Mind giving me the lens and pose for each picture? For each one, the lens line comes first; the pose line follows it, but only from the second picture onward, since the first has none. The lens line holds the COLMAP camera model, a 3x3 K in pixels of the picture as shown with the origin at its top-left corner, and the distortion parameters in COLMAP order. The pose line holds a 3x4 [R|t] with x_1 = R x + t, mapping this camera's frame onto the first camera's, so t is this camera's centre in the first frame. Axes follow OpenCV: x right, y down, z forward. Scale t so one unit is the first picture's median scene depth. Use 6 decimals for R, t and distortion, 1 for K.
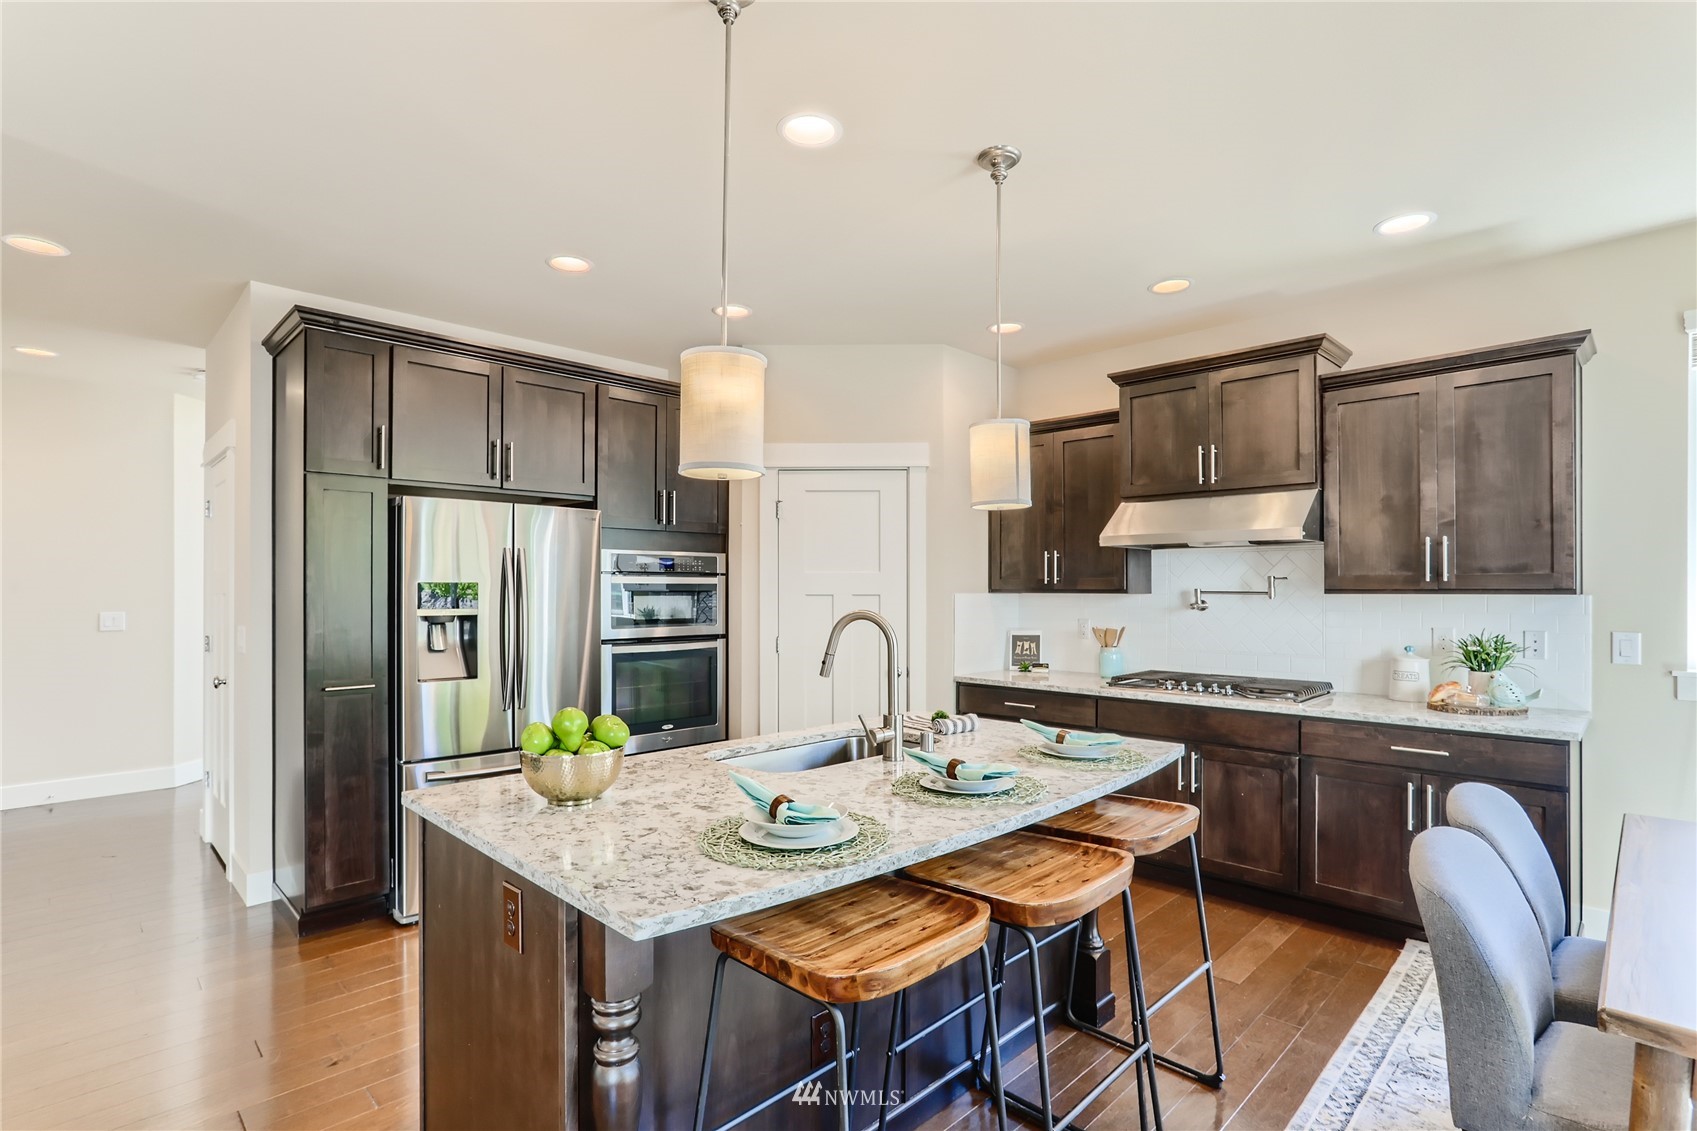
lens RADIAL K [[826.3, 0, 845.8], [0, 826.3, 583.7], [0, 0, 1]] dist [-0.029937, 0.017407]
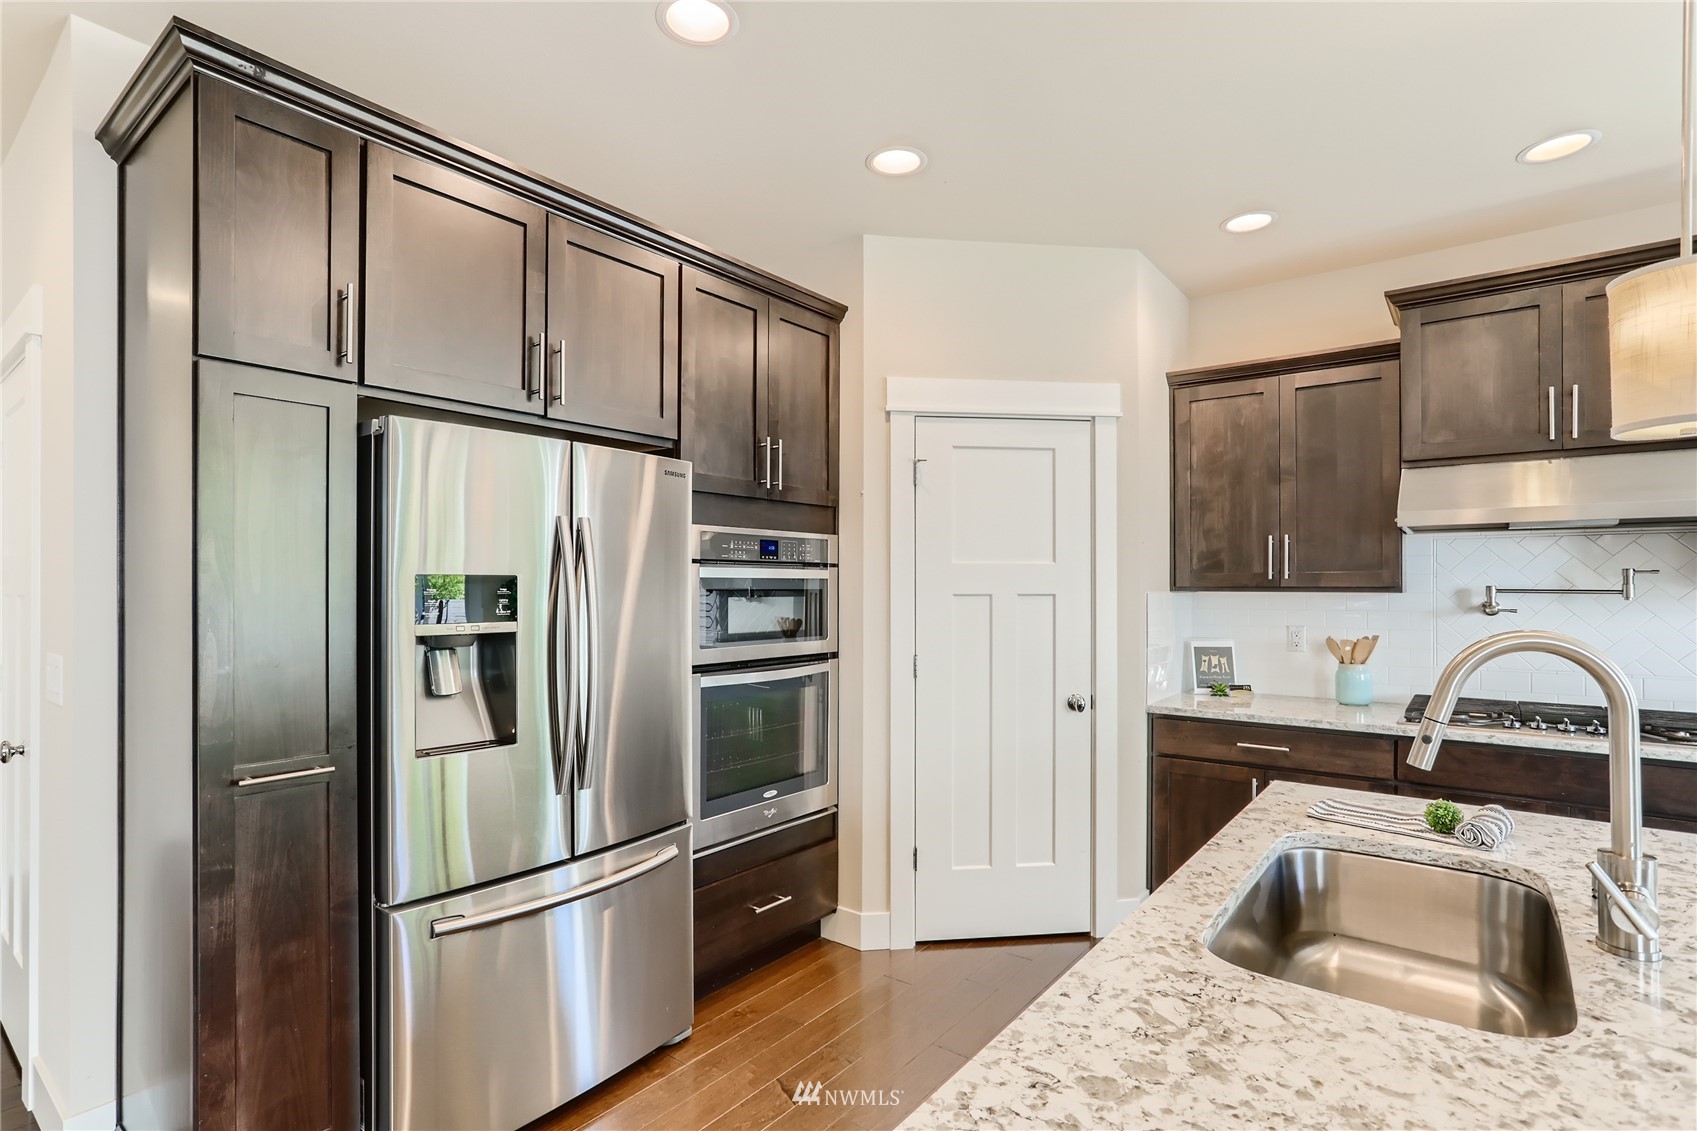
lens RADIAL K [[826.3, 0, 841.0], [0, 826.3, 580.9], [0, 0, 1]] dist [-0.029937, 0.017407]
pose [[0.991822, 0.000157, 0.127626, -0.302146], [-0.000098, 1.000000, -0.000469, 0.002690], [-0.127626, 0.000452, 0.991822, 0.410832]]
